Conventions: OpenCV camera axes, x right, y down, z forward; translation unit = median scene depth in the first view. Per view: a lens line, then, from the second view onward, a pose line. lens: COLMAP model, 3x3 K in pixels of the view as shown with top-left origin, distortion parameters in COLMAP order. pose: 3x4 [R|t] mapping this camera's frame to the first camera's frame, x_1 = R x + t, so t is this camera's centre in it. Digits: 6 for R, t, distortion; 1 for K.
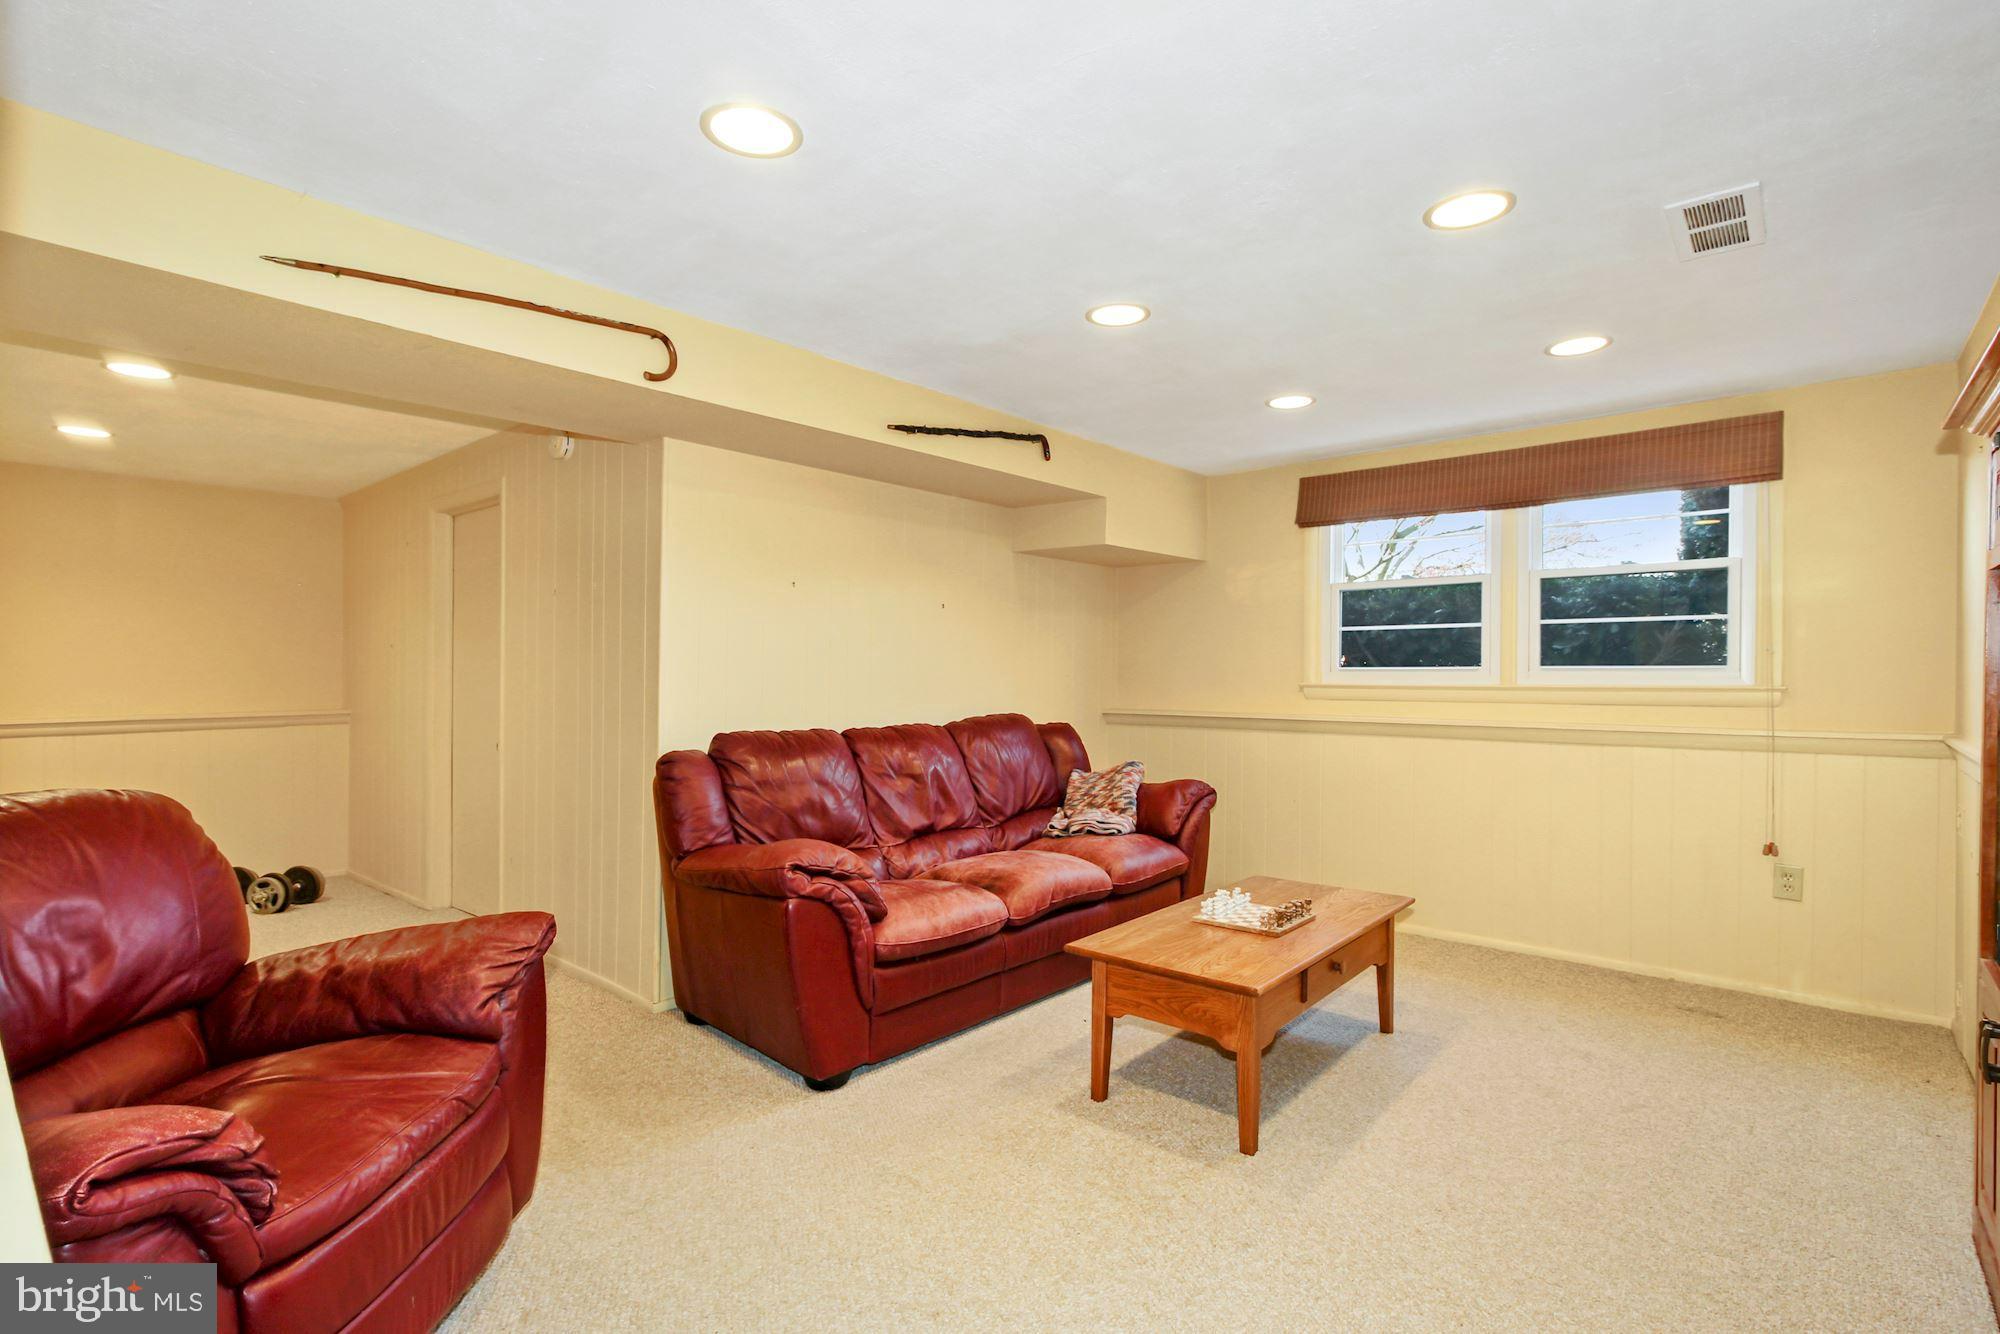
lens RADIAL K [[932.4, 0, 1001.4], [0, 932.4, 667.9], [0, 0, 1]] dist [-0.006298, -0.001466]
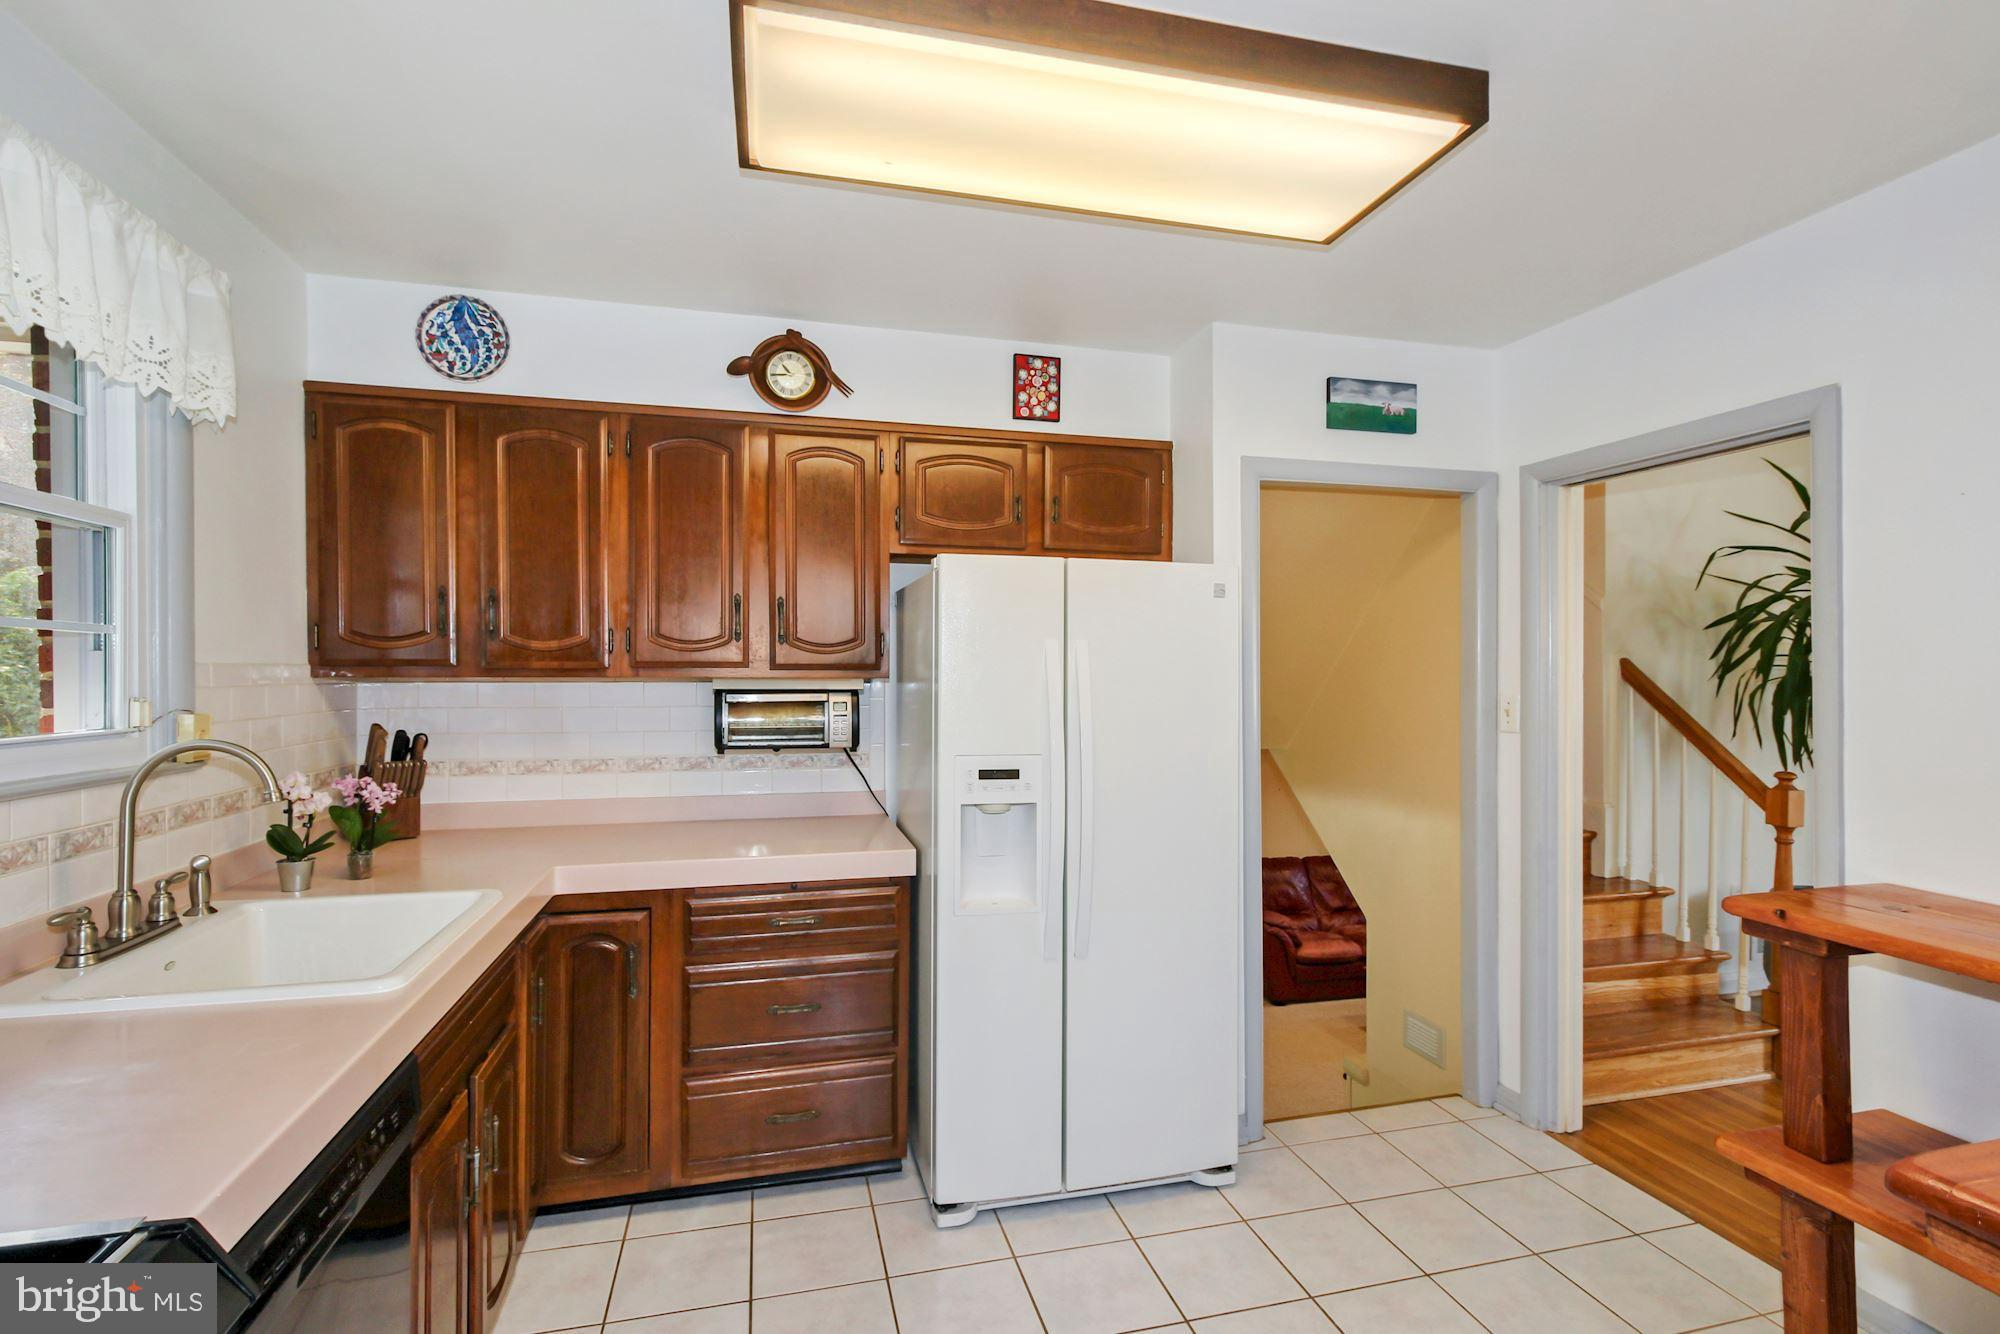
lens RADIAL K [[932.4, 0, 1001.8], [0, 932.4, 678.1], [0, 0, 1]] dist [-0.006298, -0.001466]
pose [[0.821600, -0.003995, -0.570050, 0.523708], [0.004344, 0.999990, -0.000746, -0.373005], [0.570048, -0.001864, 0.821609, -1.248567]]
